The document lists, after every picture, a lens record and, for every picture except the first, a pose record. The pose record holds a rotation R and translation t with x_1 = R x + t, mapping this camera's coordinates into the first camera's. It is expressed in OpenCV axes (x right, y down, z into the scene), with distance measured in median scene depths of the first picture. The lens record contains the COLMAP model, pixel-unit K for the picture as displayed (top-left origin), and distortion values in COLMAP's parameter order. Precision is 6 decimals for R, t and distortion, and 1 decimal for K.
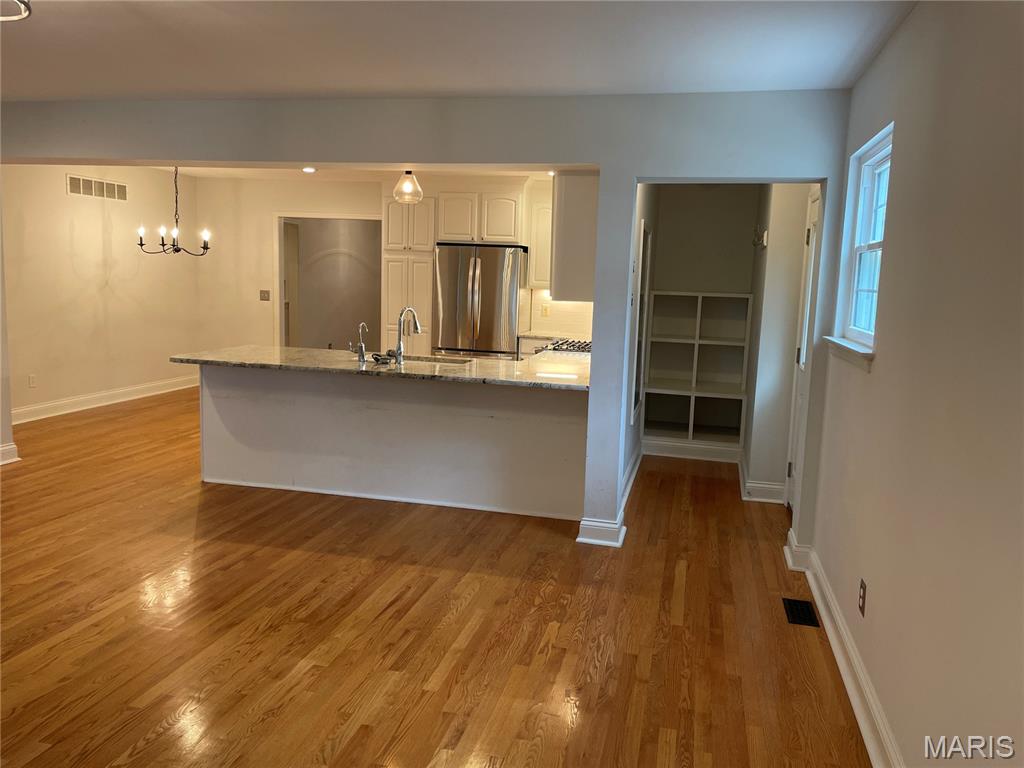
lens RADIAL K [[766.7, 0, 509.6], [0, 766.7, 363.2], [0, 0, 1]] dist [0.096319, -0.119995]
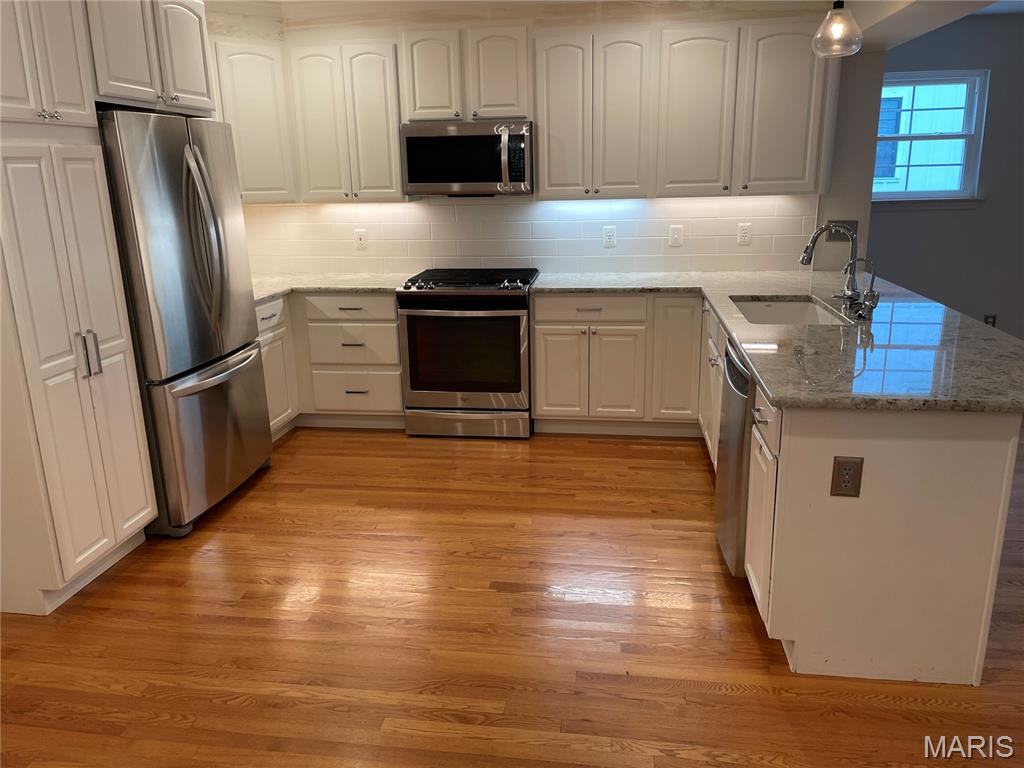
lens RADIAL K [[766.7, 0, 509.6], [0, 766.7, 363.2], [0, 0, 1]] dist [0.096319, -0.119995]
pose [[-0.060453, -0.275652, 0.959355, -0.864422], [0.127578, 0.951096, 0.281318, -0.208547], [-0.989984, 0.139399, -0.022330, 1.464604]]
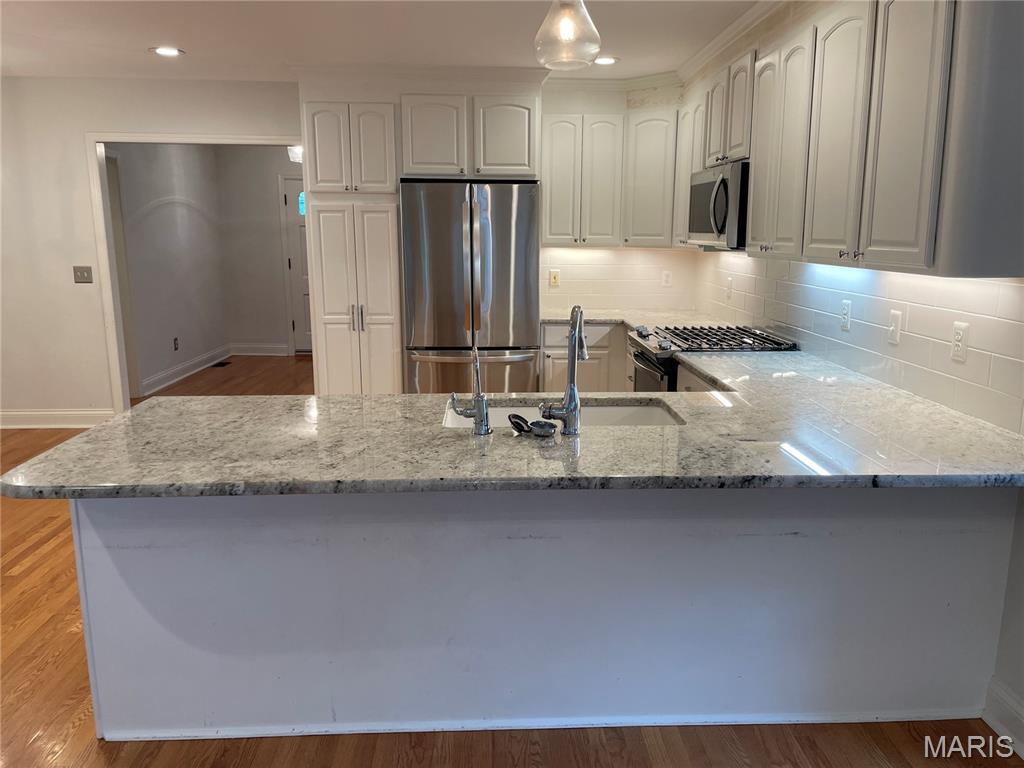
lens RADIAL K [[766.7, 0, 509.6], [0, 766.7, 363.2], [0, 0, 1]] dist [0.096319, -0.119995]
pose [[0.960013, -0.083583, 0.267186, -0.334041], [0.065987, 0.995059, 0.074187, -0.085520], [-0.272066, -0.053590, 0.960785, 0.647732]]
